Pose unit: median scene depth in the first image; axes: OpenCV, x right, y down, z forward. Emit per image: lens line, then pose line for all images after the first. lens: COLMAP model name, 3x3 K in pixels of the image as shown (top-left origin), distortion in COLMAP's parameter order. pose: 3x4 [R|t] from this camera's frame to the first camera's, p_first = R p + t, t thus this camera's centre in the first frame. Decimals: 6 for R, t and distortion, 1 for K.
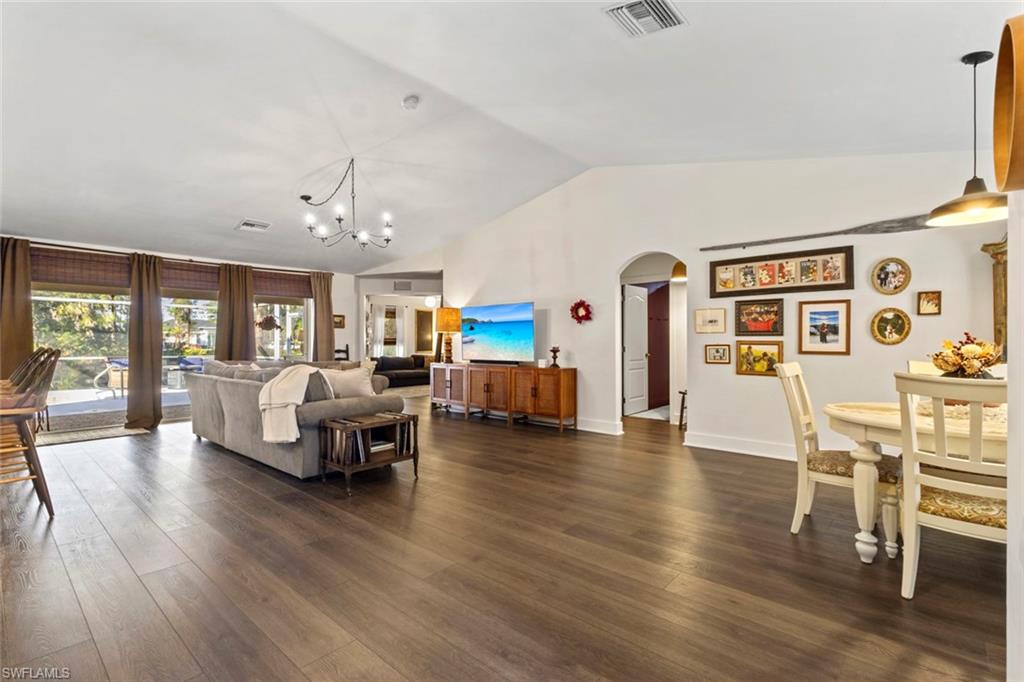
lens RADIAL K [[475.6, 0, 507.8], [0, 475.6, 343.2], [0, 0, 1]] dist [0.002881, 0.001605]
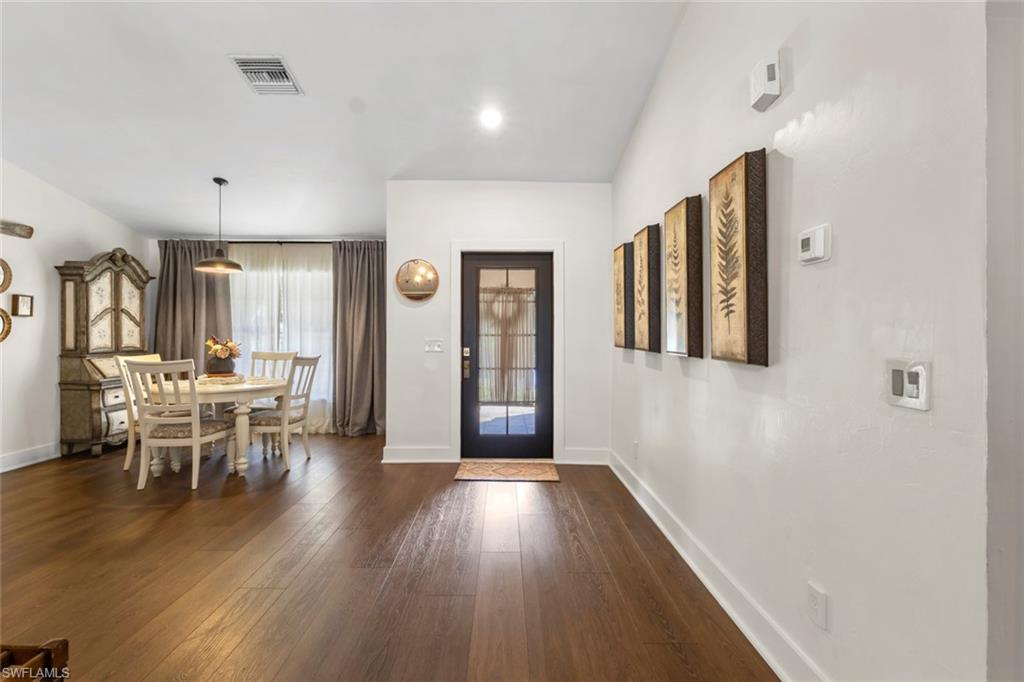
lens RADIAL K [[475.6, 0, 506.2], [0, 475.6, 335.2], [0, 0, 1]] dist [0.002881, 0.001605]
pose [[-0.657191, -0.000956, 0.753724, -0.495747], [-0.002579, 0.999996, -0.000980, -0.011715], [-0.753720, -0.002588, -0.657191, 0.538869]]
